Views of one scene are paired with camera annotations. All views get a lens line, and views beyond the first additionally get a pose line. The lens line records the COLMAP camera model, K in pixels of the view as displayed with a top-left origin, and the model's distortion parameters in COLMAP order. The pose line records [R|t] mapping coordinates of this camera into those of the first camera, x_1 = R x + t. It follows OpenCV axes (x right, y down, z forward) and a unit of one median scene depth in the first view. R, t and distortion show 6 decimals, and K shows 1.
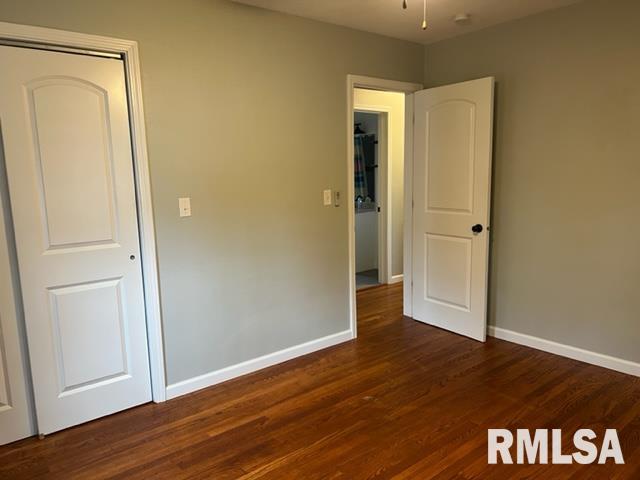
lens RADIAL K [[483.7, 0, 324.2], [0, 483.7, 241.1], [0, 0, 1]] dist [0.056147, 0.002526]
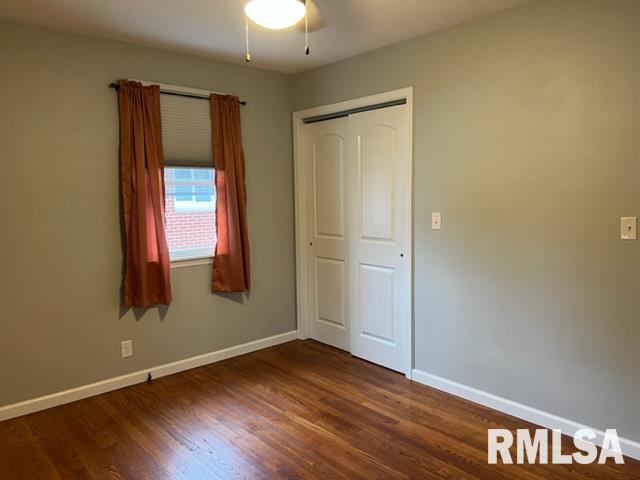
lens RADIAL K [[483.7, 0, 323.5], [0, 483.7, 239.8], [0, 0, 1]] dist [0.056147, 0.002526]
pose [[0.044608, 0.120055, -0.991765, 0.856672], [-0.137645, 0.984023, 0.112927, -0.122373], [0.989477, 0.131474, 0.060421, 0.714683]]
